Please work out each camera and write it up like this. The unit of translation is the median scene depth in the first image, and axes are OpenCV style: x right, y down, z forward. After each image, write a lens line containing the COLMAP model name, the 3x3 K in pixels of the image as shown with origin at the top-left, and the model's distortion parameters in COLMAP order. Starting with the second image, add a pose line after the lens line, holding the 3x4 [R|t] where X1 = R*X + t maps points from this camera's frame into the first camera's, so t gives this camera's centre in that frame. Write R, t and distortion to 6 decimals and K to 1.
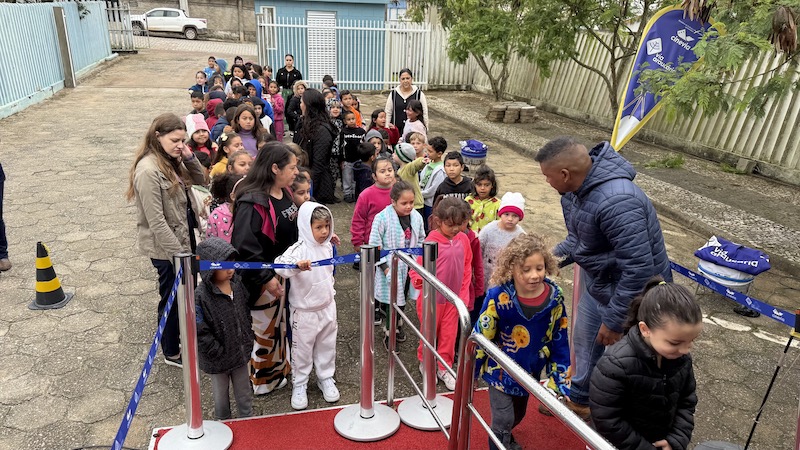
lens RADIAL K [[558.2, 0, 391.8], [0, 558.2, 241.1], [0, 0, 1]] dist [0.076991, -0.102121]
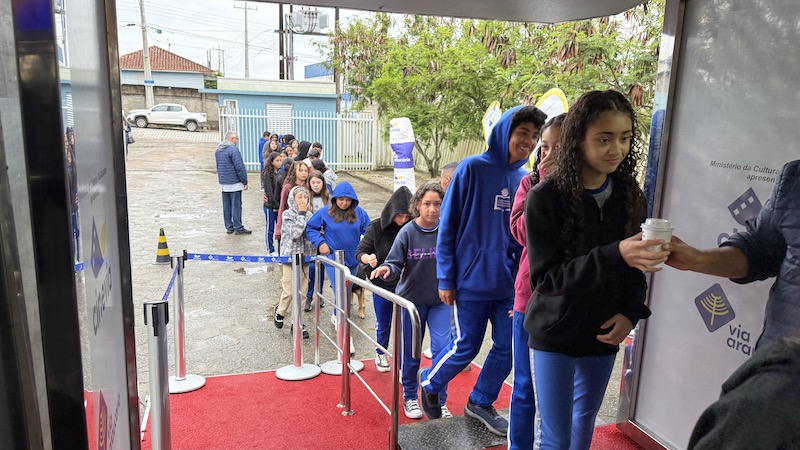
lens RADIAL K [[558.2, 0, 395.8], [0, 558.2, 235.4], [0, 0, 1]] dist [0.076991, -0.102121]
pose [[0.996901, -0.021058, 0.075798, 0.022730], [0.032376, 0.987952, -0.151339, 0.042328], [-0.071698, 0.153324, 0.985571, -0.116064]]
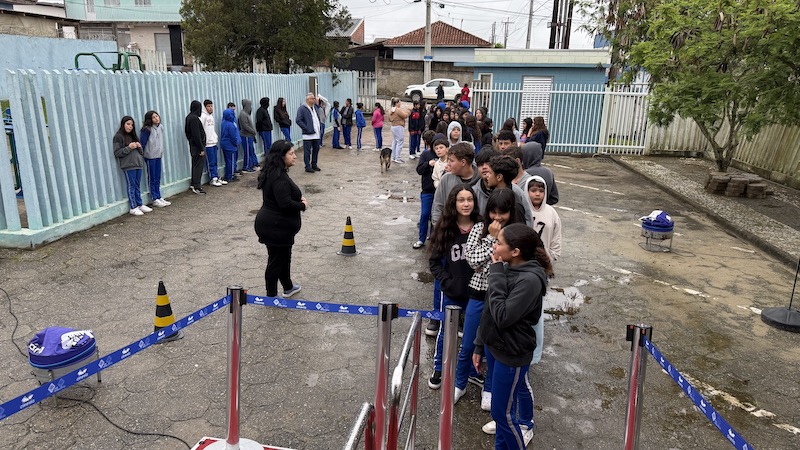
lens RADIAL K [[558.2, 0, 390.2], [0, 558.2, 232.9], [0, 0, 1]] dist [0.076991, -0.102121]
pose [[0.915036, 0.095298, -0.391952, 0.072009], [-0.139295, 0.986569, -0.085321, -0.006694], [0.378557, 0.132668, 0.916021, 0.007823]]
